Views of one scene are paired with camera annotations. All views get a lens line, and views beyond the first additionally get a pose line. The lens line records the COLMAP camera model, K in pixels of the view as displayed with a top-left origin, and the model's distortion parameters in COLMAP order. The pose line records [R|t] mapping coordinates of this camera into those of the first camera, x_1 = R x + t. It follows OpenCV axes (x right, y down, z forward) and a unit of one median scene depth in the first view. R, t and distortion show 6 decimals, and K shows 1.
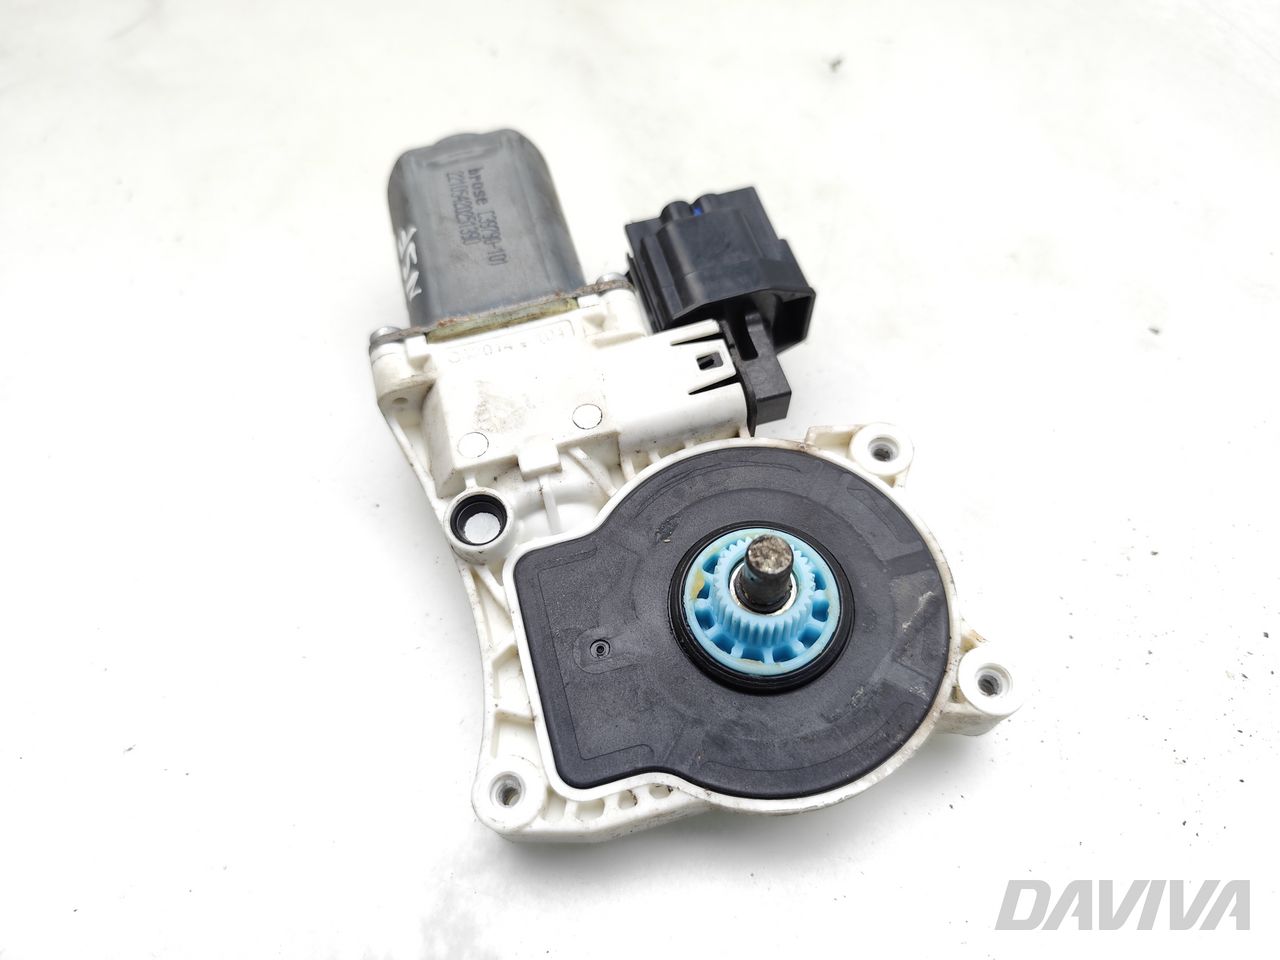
lens RADIAL K [[871.7, 0, 640.0], [0, 871.7, 480.0], [0, 0, 1]] dist [-0.003759, -0.000060]
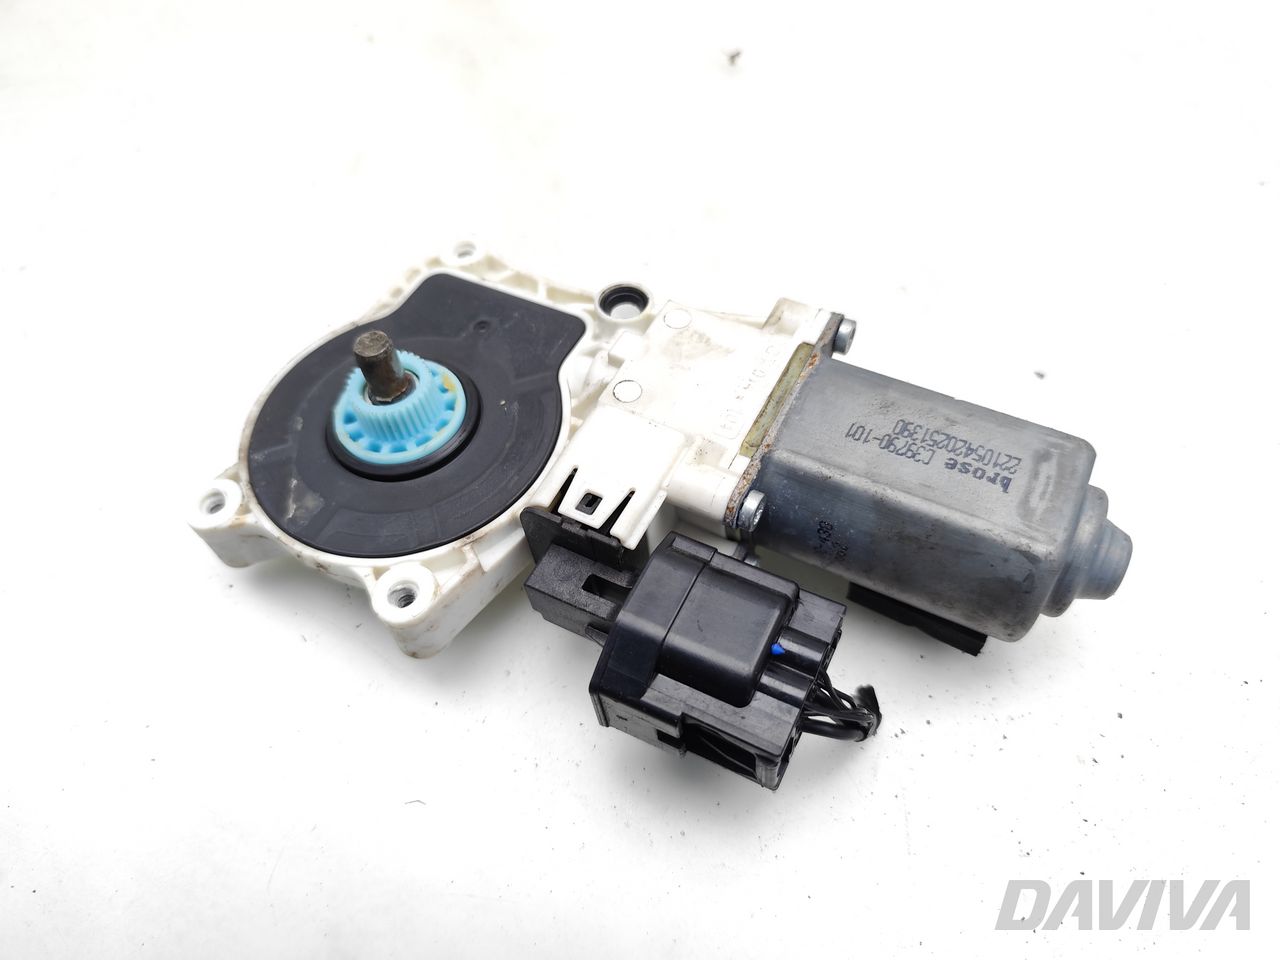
lens RADIAL K [[871.7, 0, 640.0], [0, 871.7, 480.0], [0, 0, 1]] dist [-0.003759, -0.000060]
pose [[-0.670100, 0.660897, -0.337907, 0.324298], [-0.605755, -0.223811, 0.763524, -0.833067], [0.428984, 0.716327, 0.550317, 0.471464]]
